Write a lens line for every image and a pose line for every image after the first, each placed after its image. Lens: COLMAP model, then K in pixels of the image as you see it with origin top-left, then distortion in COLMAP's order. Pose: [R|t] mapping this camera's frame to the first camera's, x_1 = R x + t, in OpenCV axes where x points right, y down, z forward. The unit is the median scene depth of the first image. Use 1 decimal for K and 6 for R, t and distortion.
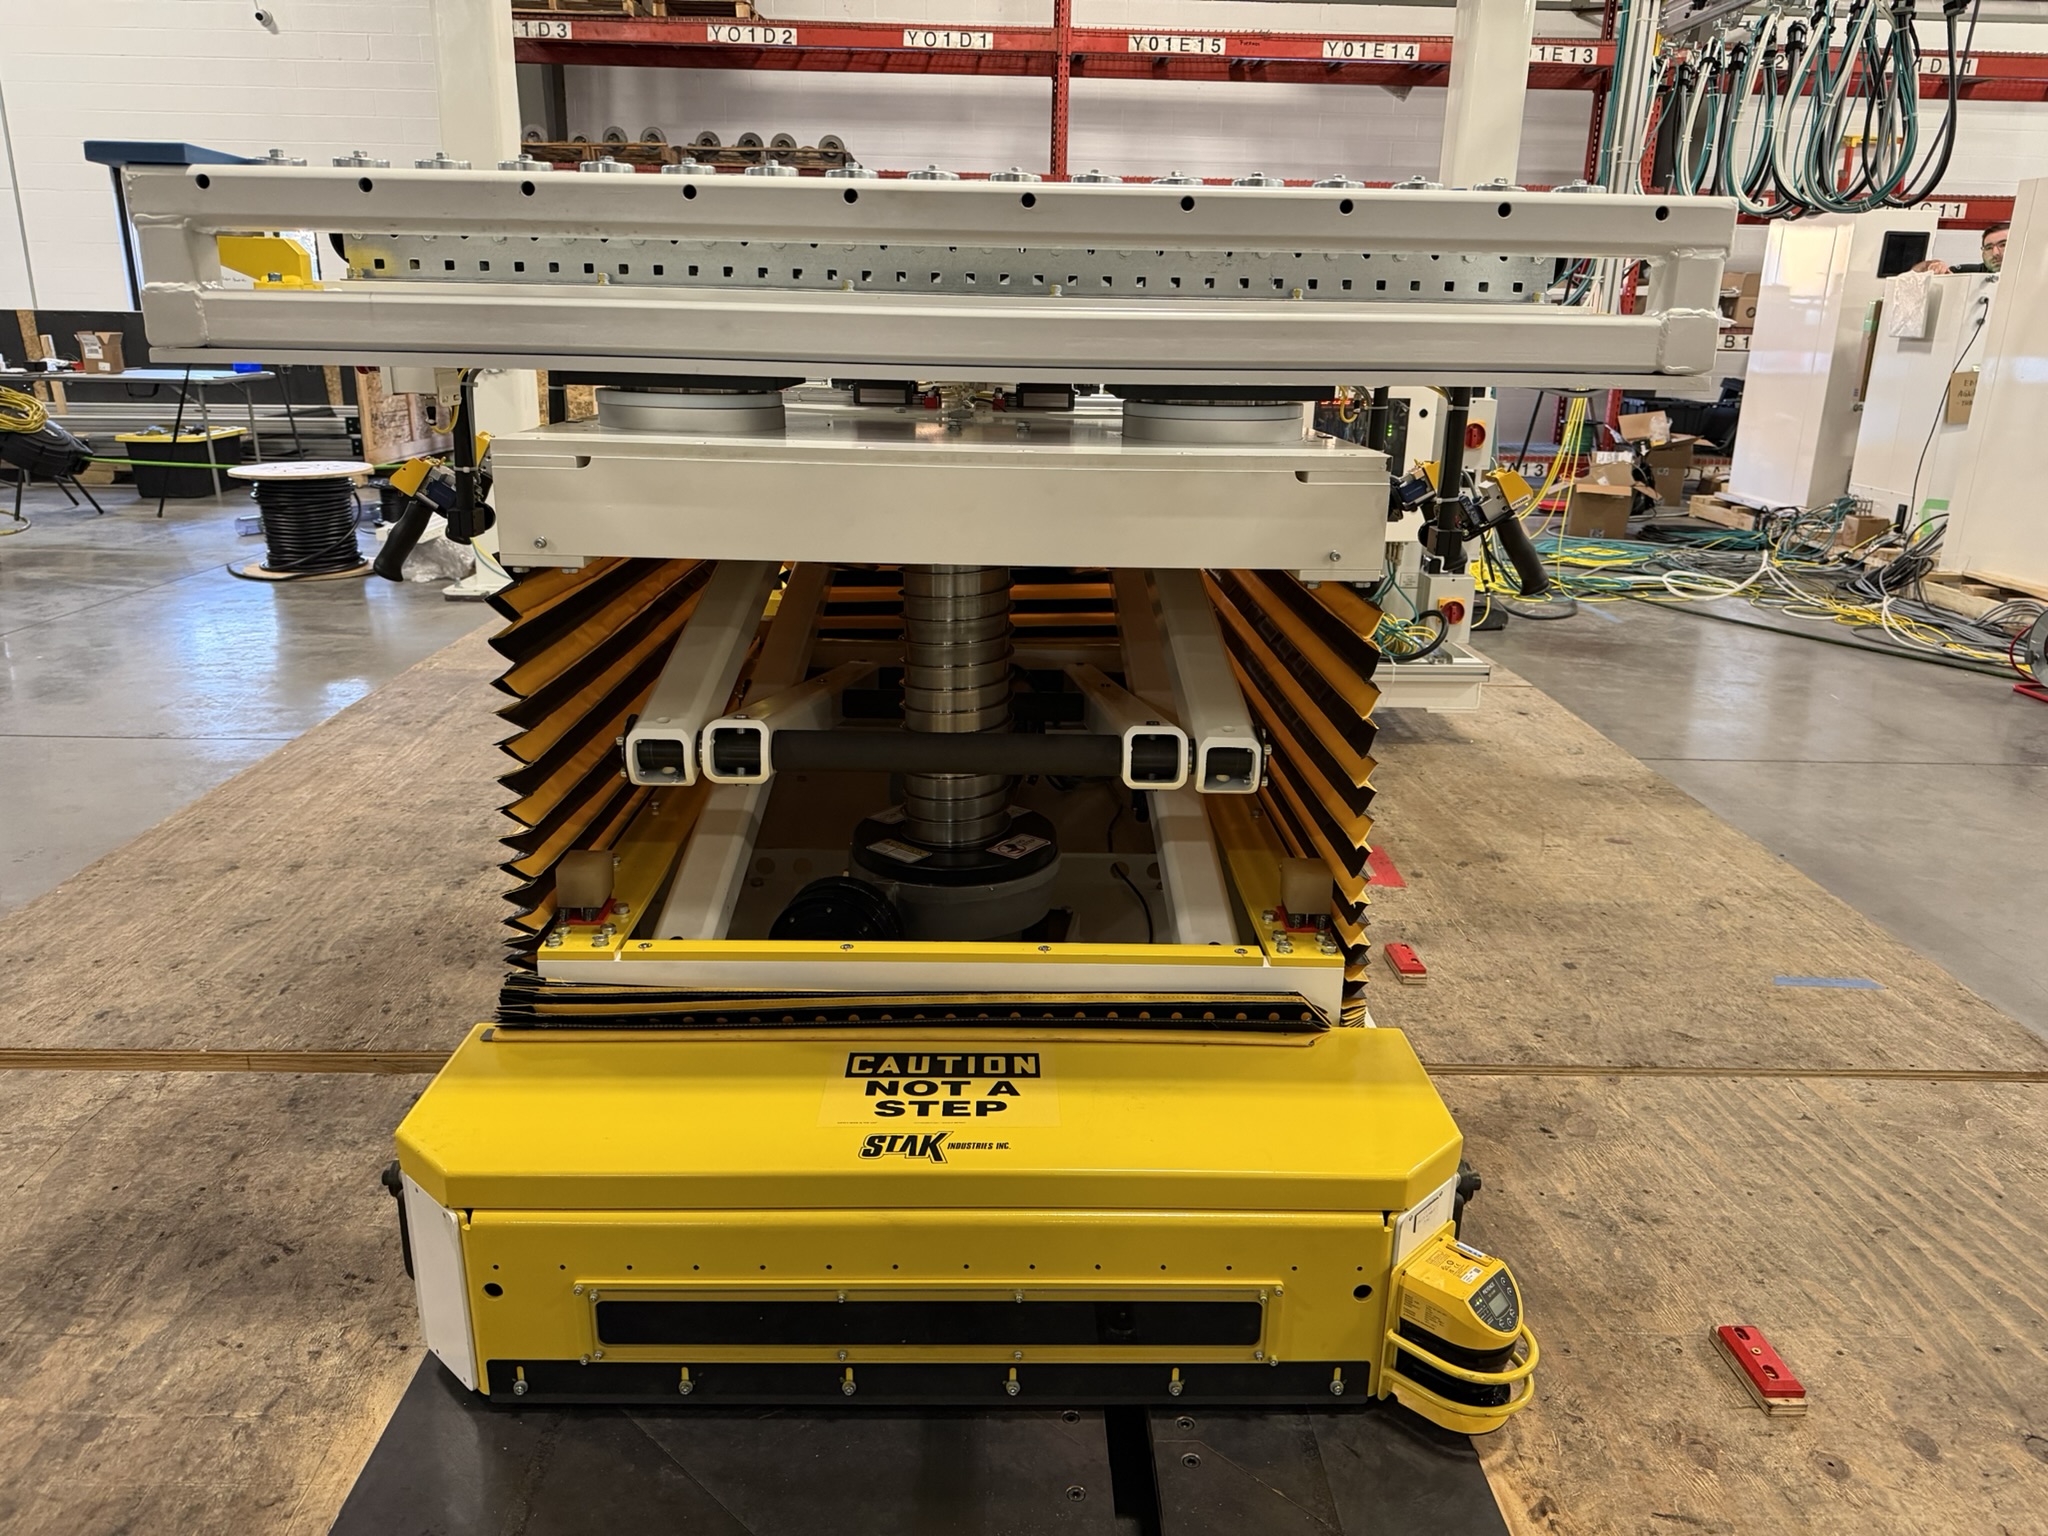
lens RADIAL K [[1448.6, 0, 1027.4], [0, 1448.6, 739.0], [0, 0, 1]] dist [0.009388, 0.000642]
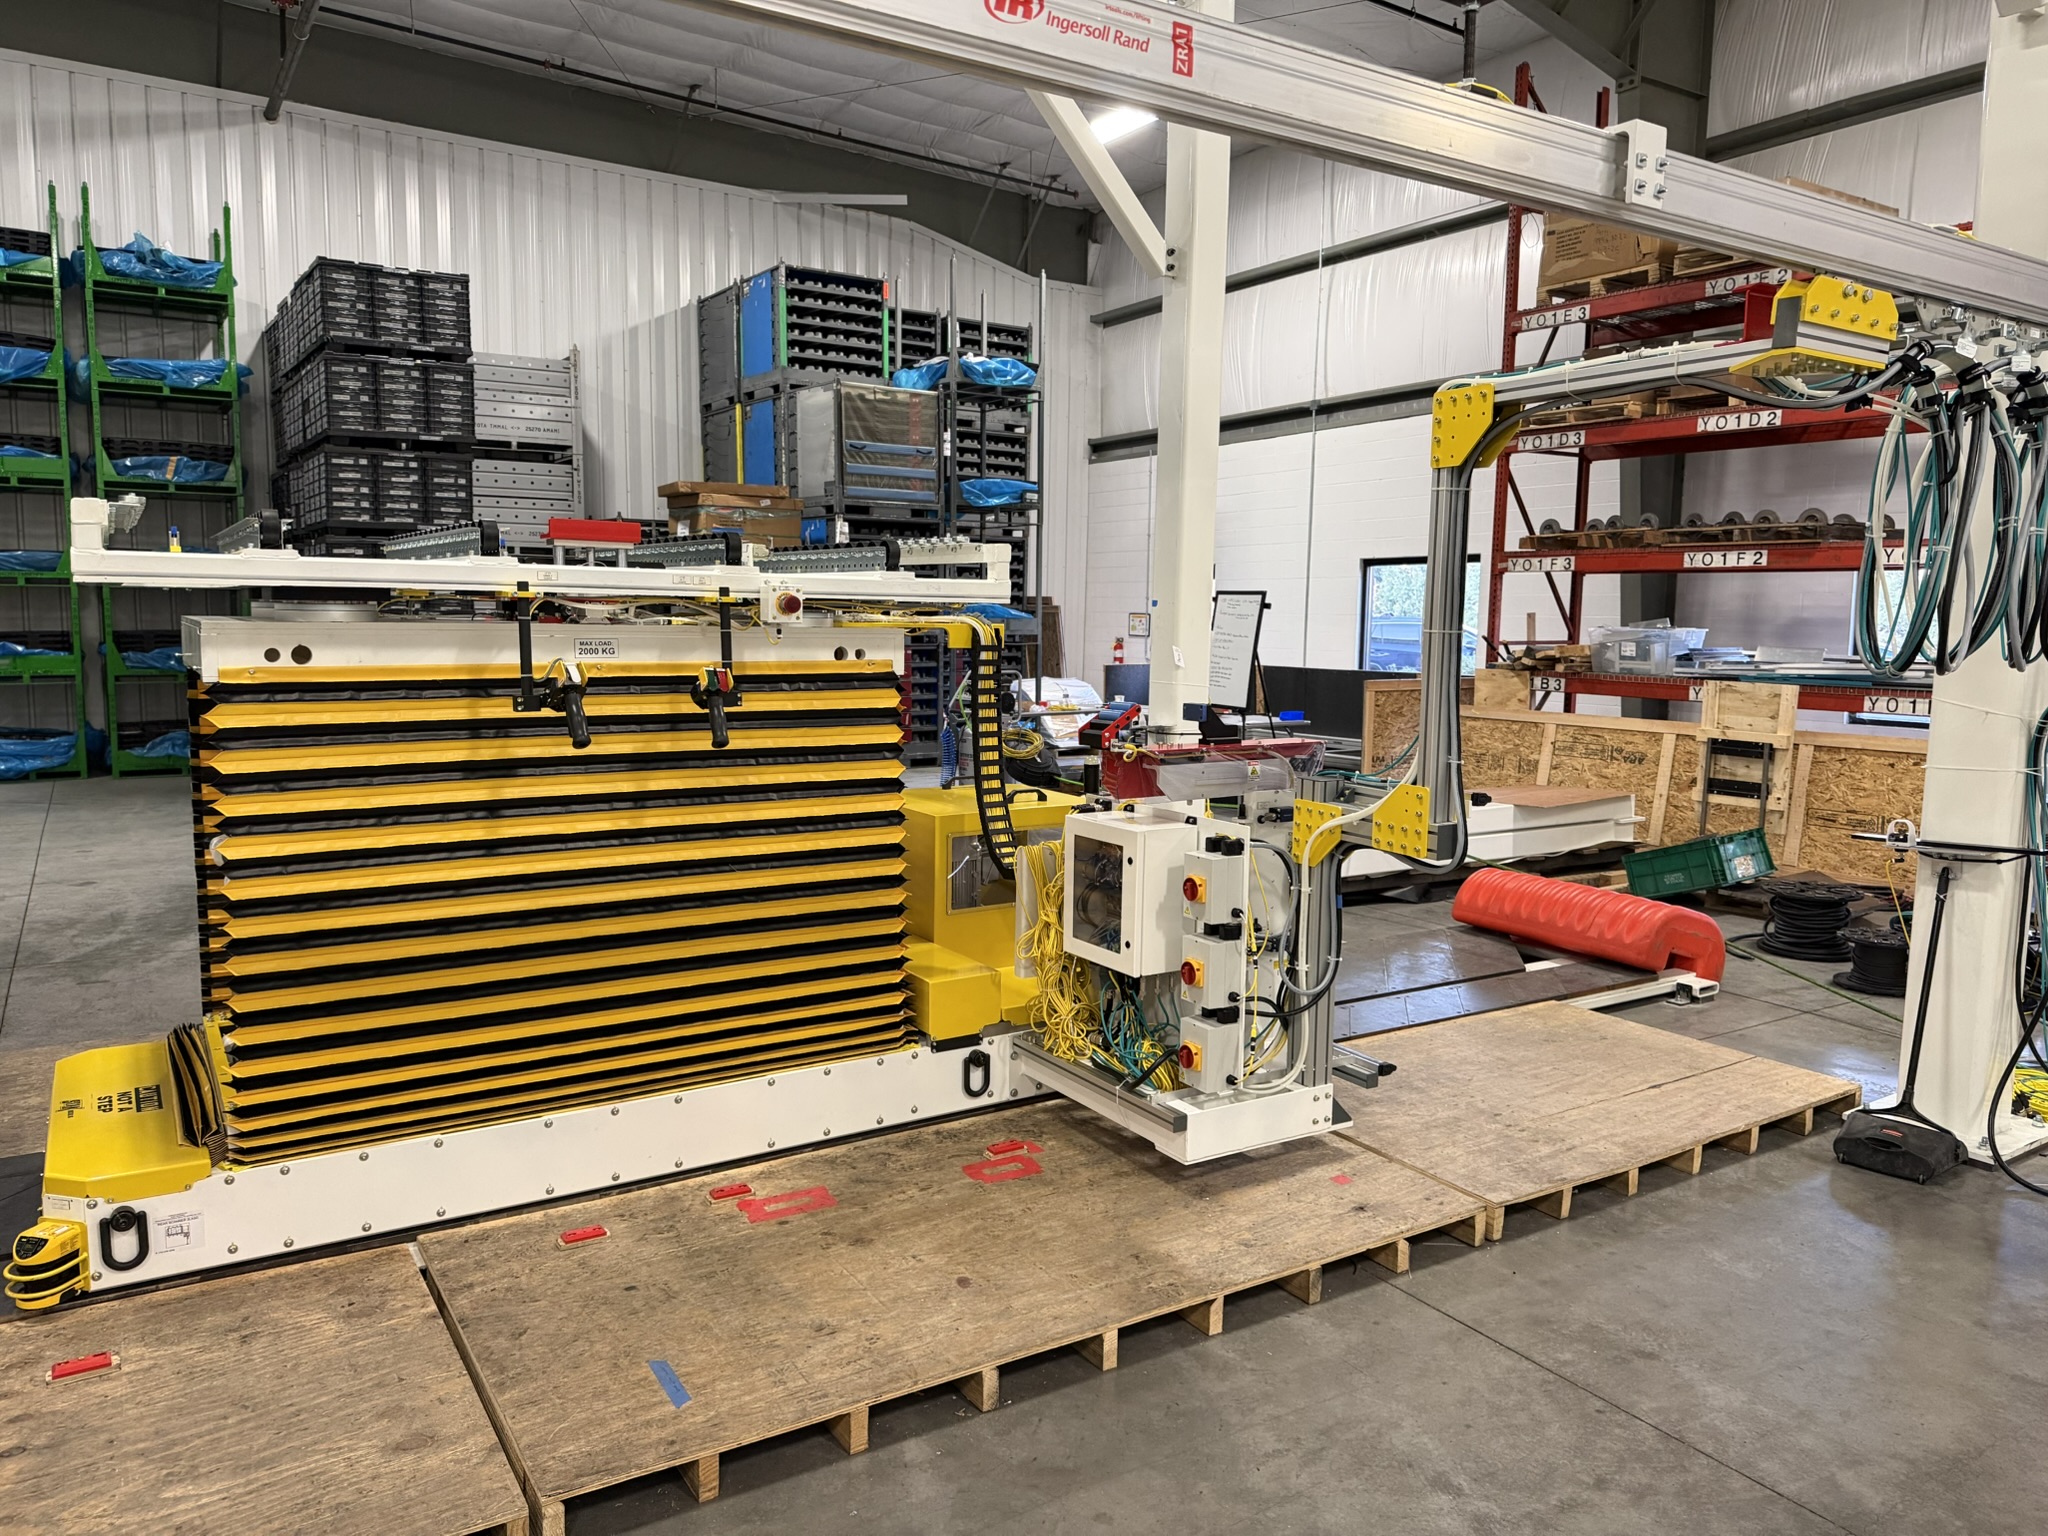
lens RADIAL K [[1436.0, 0, 1043.3], [0, 1436.0, 766.8], [0, 0, 1]] dist [0.083045, -0.115043]
pose [[0.530541, 0.079971, -0.843878, 2.037479], [-0.241170, 0.968637, -0.059828, -0.379669], [0.812627, 0.235259, 0.533189, 0.638529]]
